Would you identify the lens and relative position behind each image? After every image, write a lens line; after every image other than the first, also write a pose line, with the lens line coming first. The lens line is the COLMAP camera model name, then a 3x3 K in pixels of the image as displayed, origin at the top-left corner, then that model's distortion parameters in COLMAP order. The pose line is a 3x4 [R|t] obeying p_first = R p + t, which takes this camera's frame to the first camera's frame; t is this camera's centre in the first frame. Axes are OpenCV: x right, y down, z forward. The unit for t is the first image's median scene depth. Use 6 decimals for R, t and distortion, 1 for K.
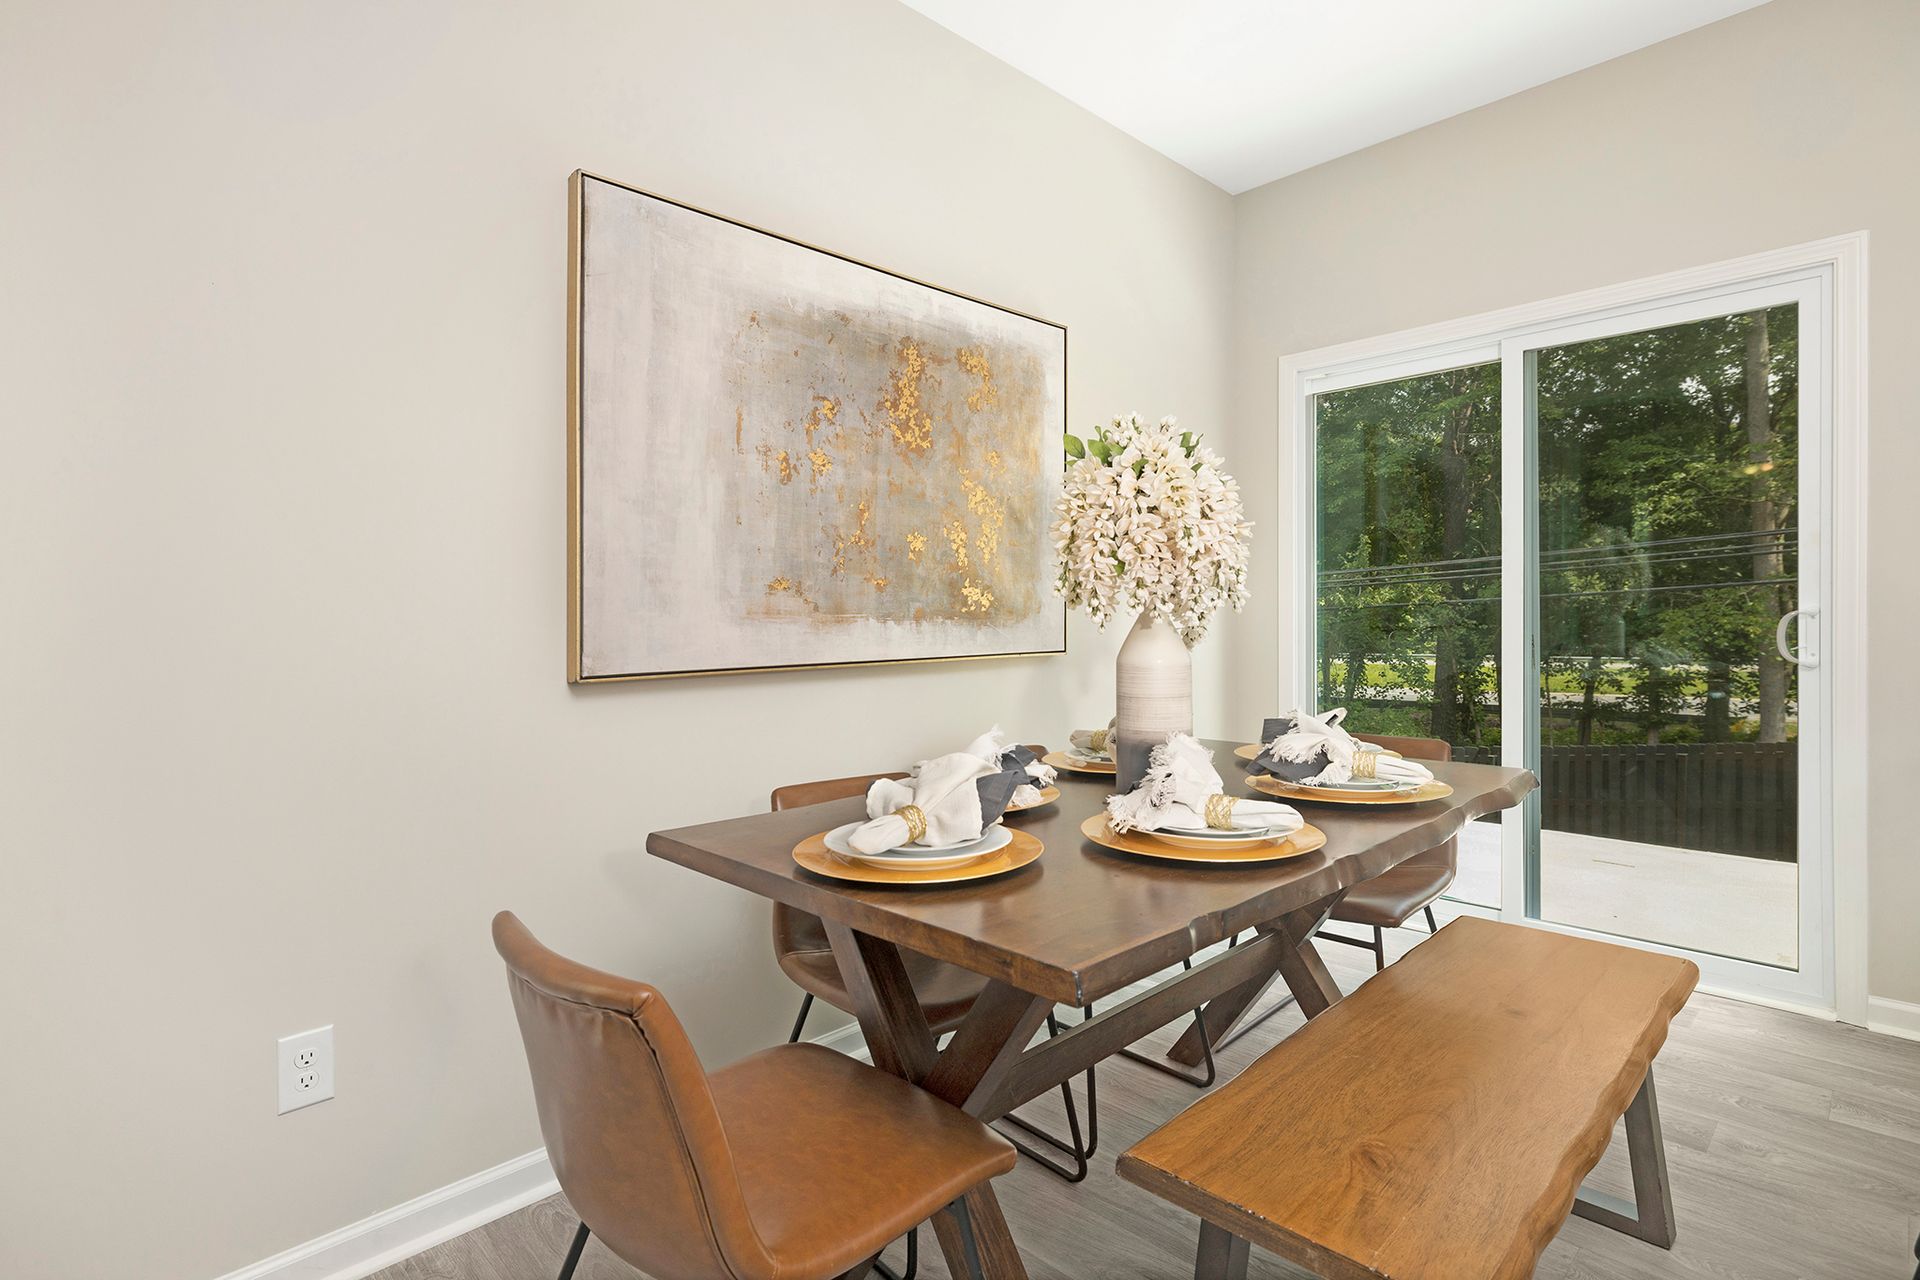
lens RADIAL K [[936.2, 0, 953.3], [0, 936.2, 588.9], [0, 0, 1]] dist [-0.002304, -0.000428]
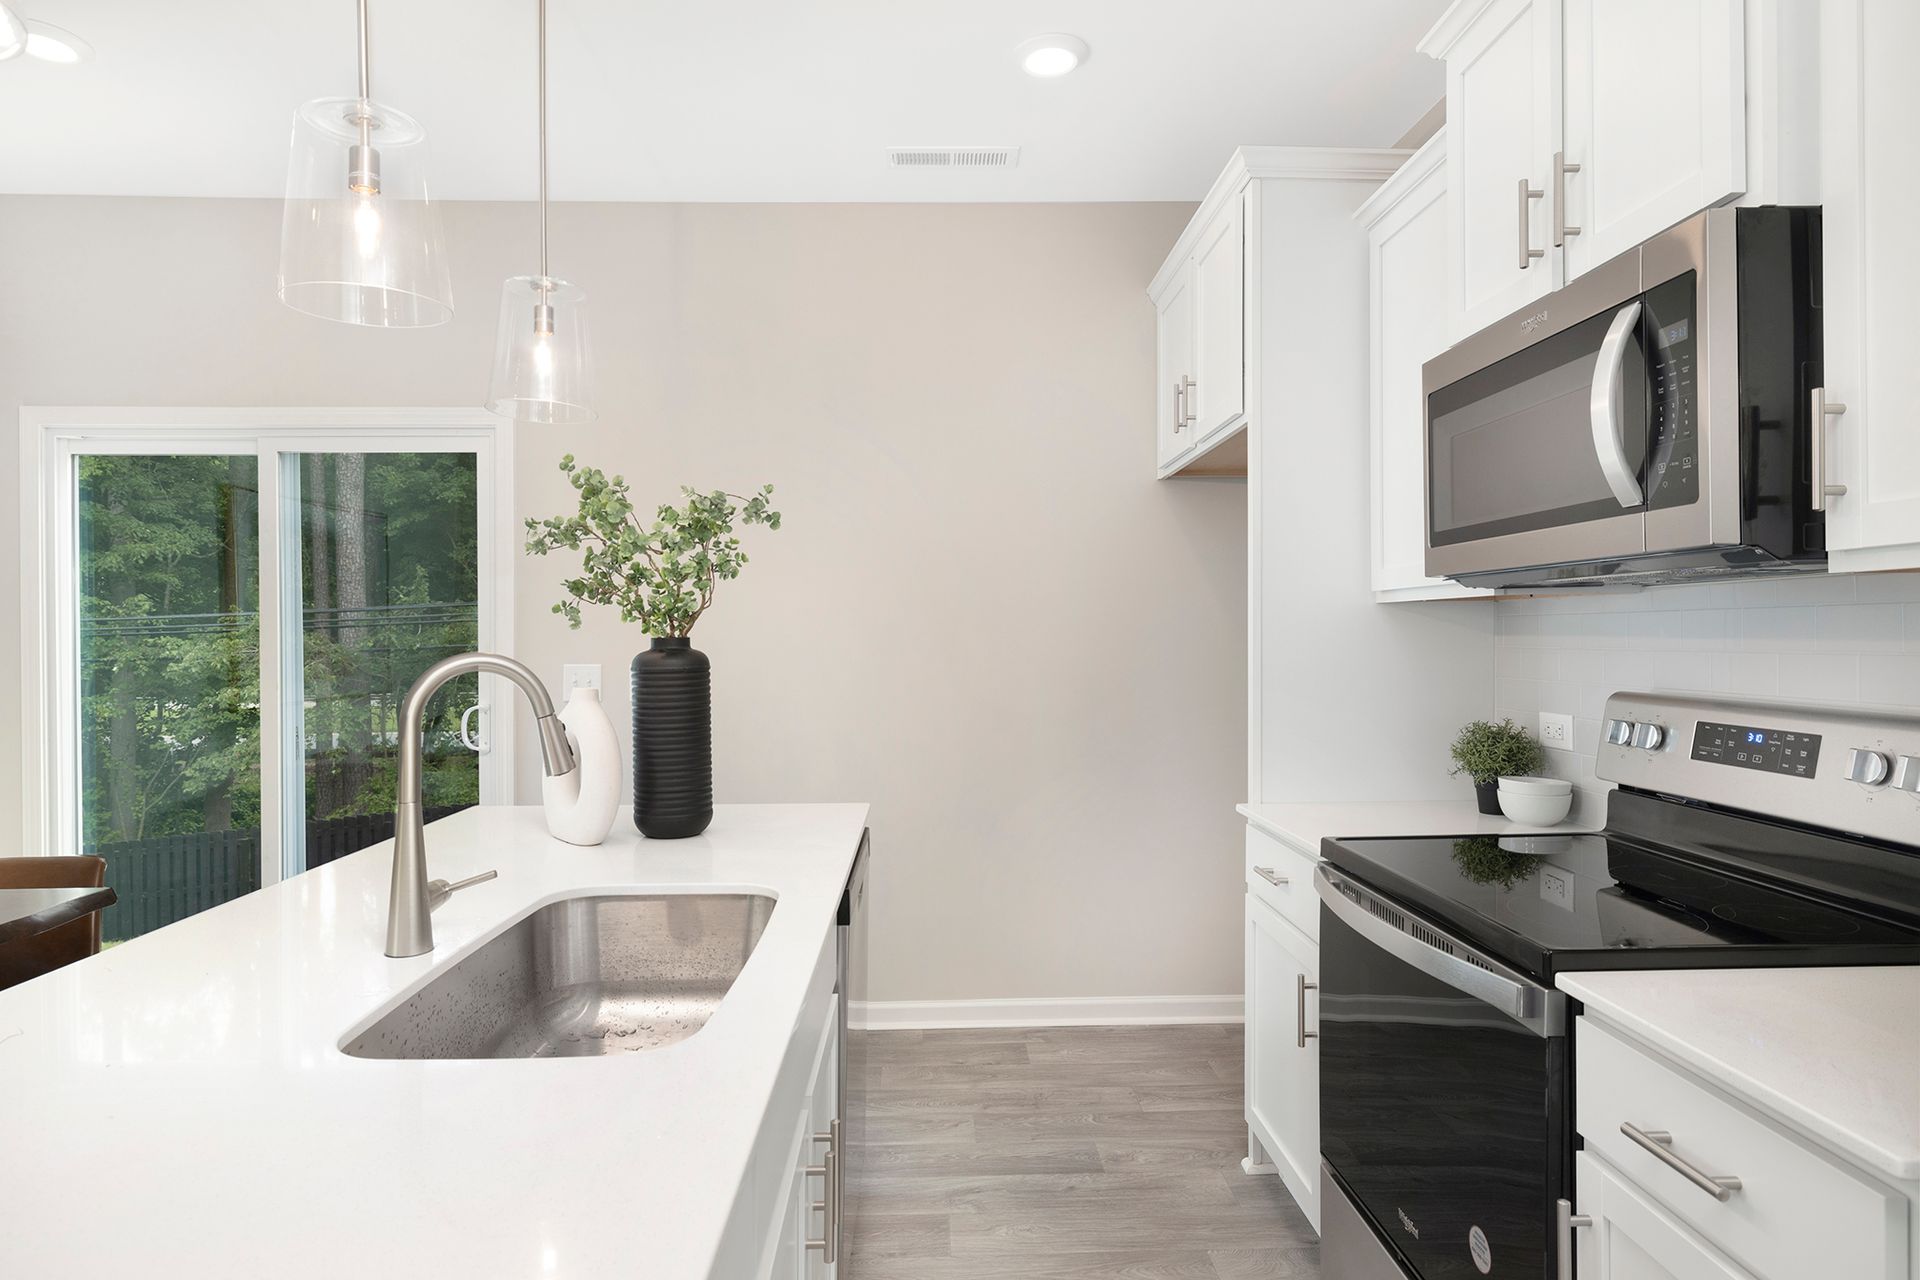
lens RADIAL K [[1071.6, 0, 960.0], [0, 1071.6, 640.0], [0, 0, 1]] dist [-0.011189, -0.001153]
pose [[0.675401, 0.009939, 0.737384, 0.313363], [-0.027020, 0.999571, 0.011276, -0.100946], [-0.736956, -0.027539, 0.675380, -0.421118]]
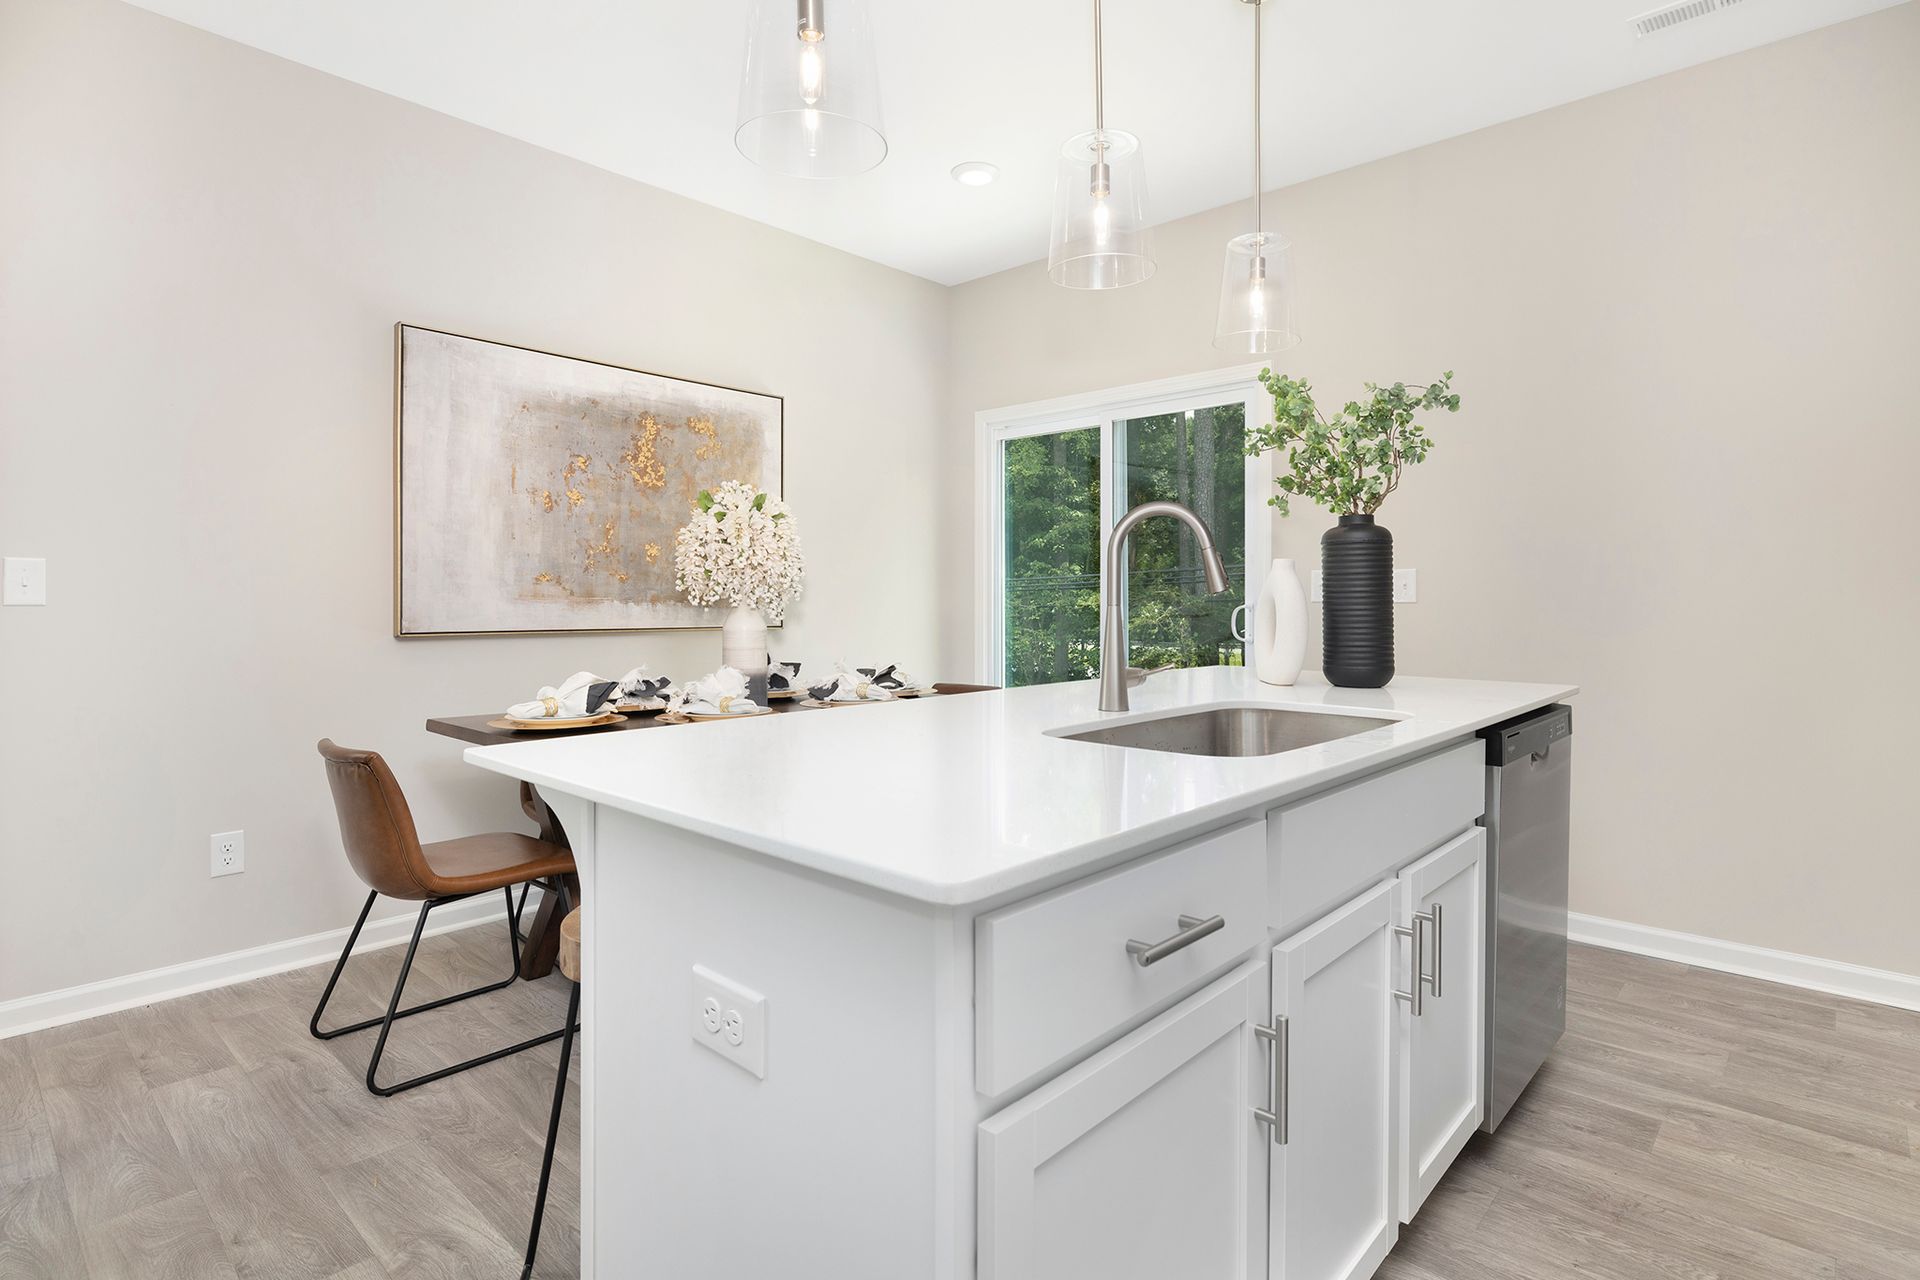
lens RADIAL K [[958.3, 0, 960.6], [0, 958.3, 599.4], [0, 0, 1]] dist [-0.006133, -0.000382]
pose [[0.998595, 0.018009, 0.049839, 0.382112], [-0.019311, 0.999481, 0.025766, -0.020591], [-0.049349, -0.026692, 0.998425, -0.551959]]
